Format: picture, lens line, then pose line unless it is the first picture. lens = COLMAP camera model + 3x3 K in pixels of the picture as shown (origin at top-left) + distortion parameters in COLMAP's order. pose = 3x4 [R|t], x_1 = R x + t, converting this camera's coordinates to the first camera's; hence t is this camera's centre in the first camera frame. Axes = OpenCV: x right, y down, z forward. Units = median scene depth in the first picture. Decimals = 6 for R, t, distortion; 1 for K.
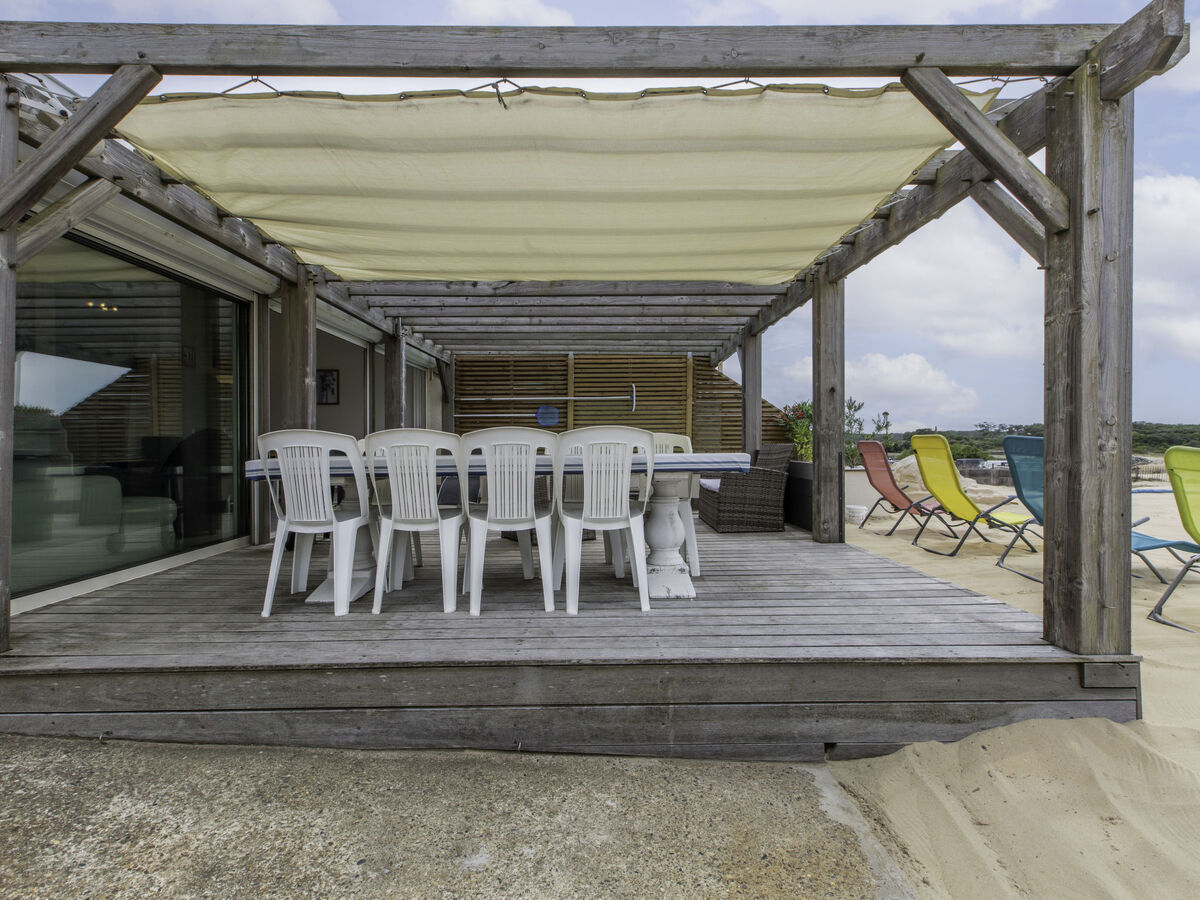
lens RADIAL K [[607.3, 0, 598.7], [0, 607.3, 443.2], [0, 0, 1]] dist [0.003541, 0.003351]
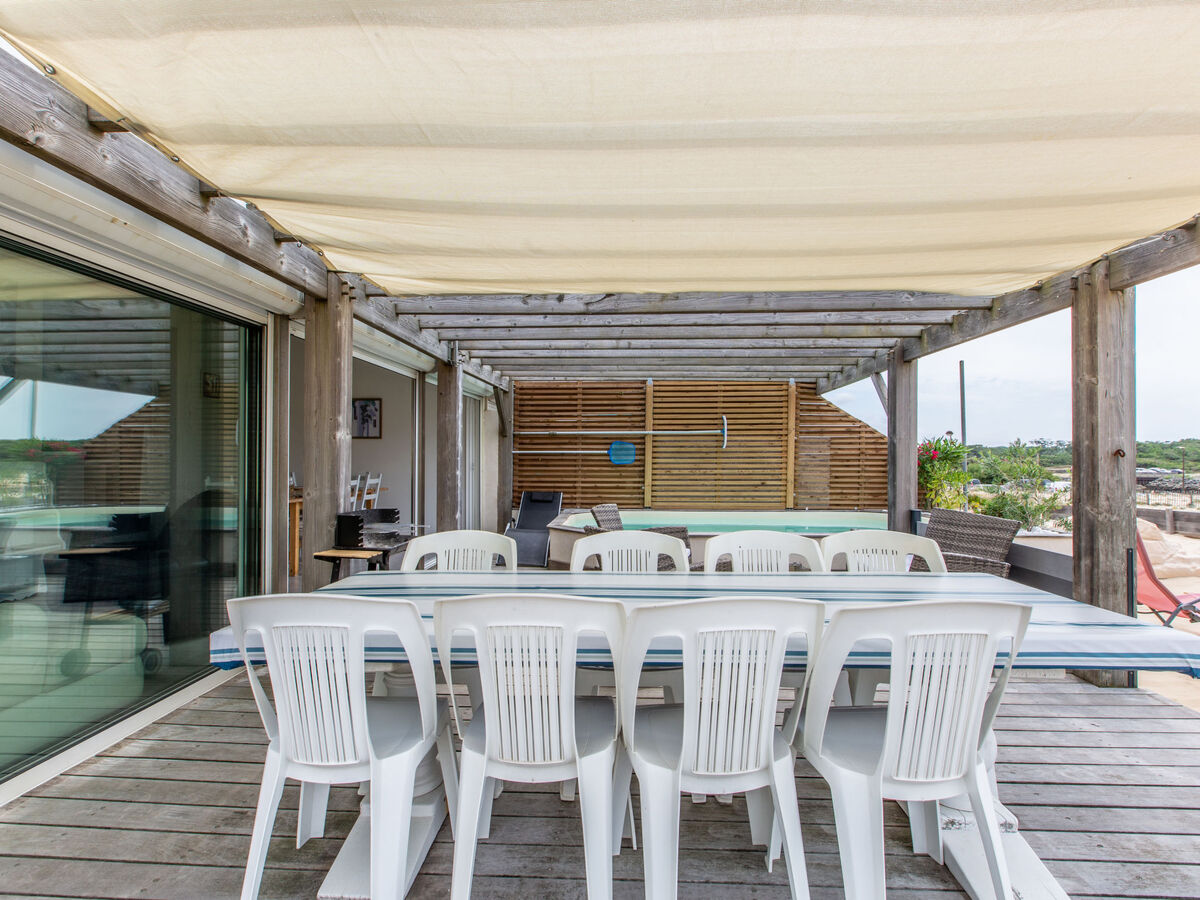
lens RADIAL K [[607.3, 0, 601.9], [0, 607.3, 452.8], [0, 0, 1]] dist [0.003541, 0.003351]
pose [[0.998488, 0.005568, -0.054690, -0.116773], [-0.005984, 0.999954, -0.007452, -0.068953], [0.054646, 0.007768, 0.998476, 0.268597]]
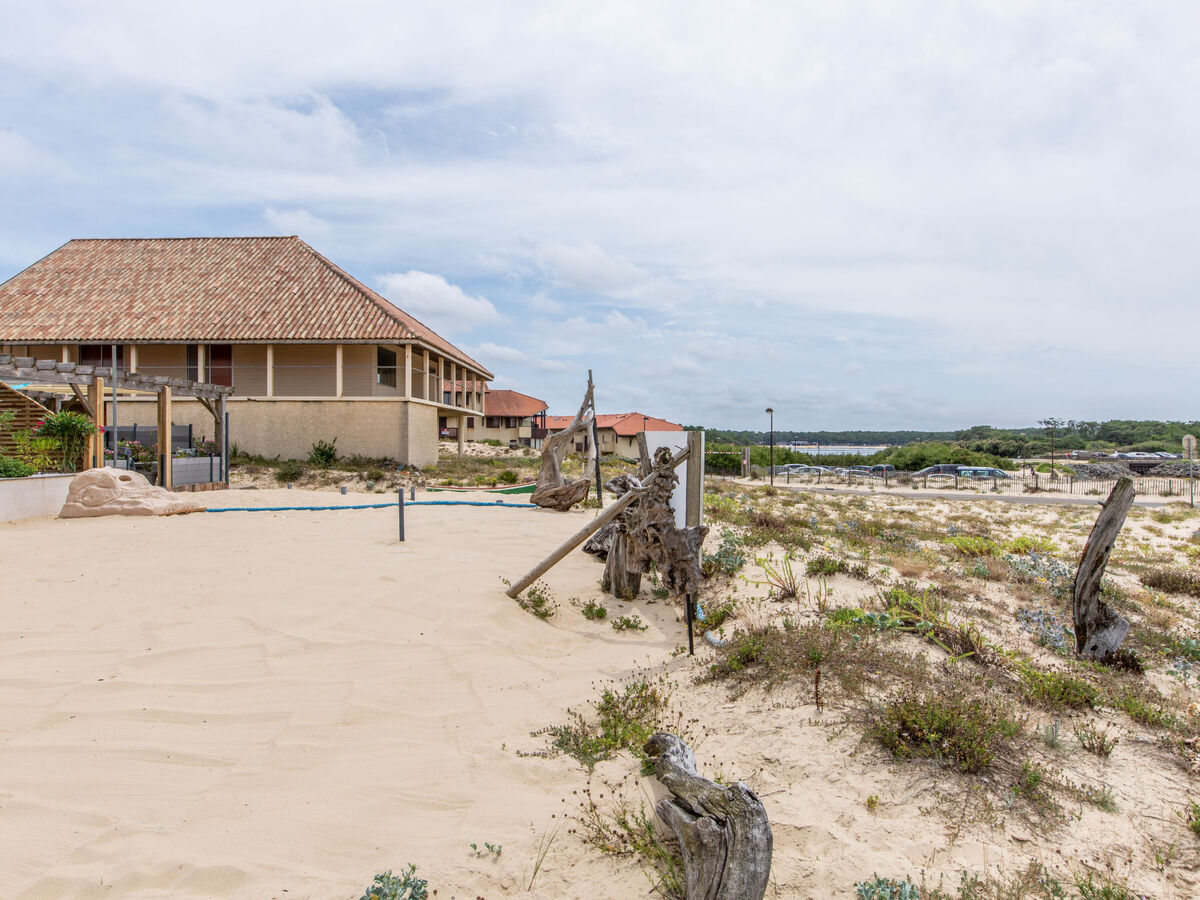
lens RADIAL K [[759.6, 0, 536.1], [0, 759.6, 464.4], [0, 0, 1]] dist [0.045798, -0.007722]
pose [[0.998634, 0.003909, -0.052109, 2.032389], [-0.002433, 0.999595, 0.028364, -0.034055], [0.052199, -0.028198, 0.998239, -0.369676]]
